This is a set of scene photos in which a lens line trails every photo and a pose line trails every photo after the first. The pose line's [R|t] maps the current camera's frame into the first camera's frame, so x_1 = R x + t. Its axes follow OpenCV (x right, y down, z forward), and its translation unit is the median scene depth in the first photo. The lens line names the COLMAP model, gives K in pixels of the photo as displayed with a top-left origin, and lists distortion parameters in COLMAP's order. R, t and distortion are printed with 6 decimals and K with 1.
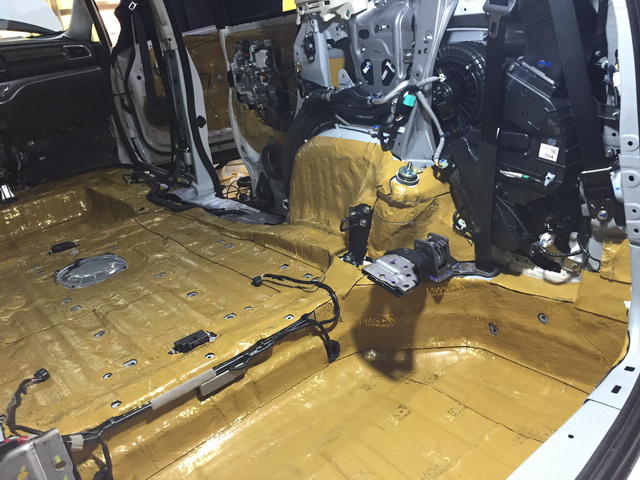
lens RADIAL K [[542.6, 0, 321.0], [0, 542.6, 240.8], [0, 0, 1]] dist [0.078598, -0.107862]
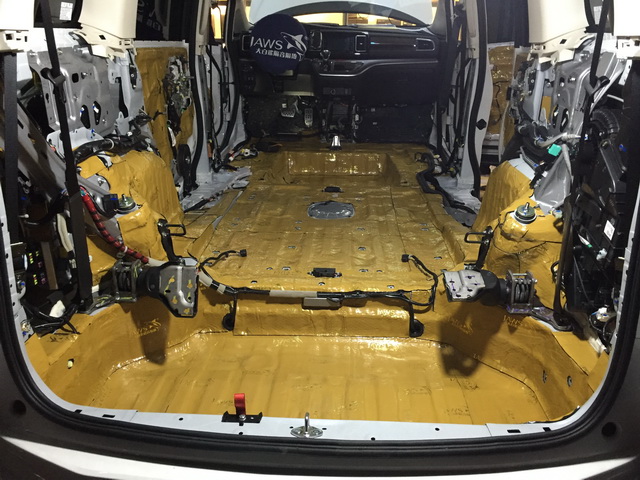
lens RADIAL K [[542.6, 0, 321.5], [0, 542.6, 241.9], [0, 0, 1]] dist [0.078598, -0.107862]
pose [[0.737943, 0.364088, -0.568225, 0.493886], [-0.347398, 0.926799, 0.142683, -0.080289], [0.578579, 0.092109, 0.810408, -0.132353]]
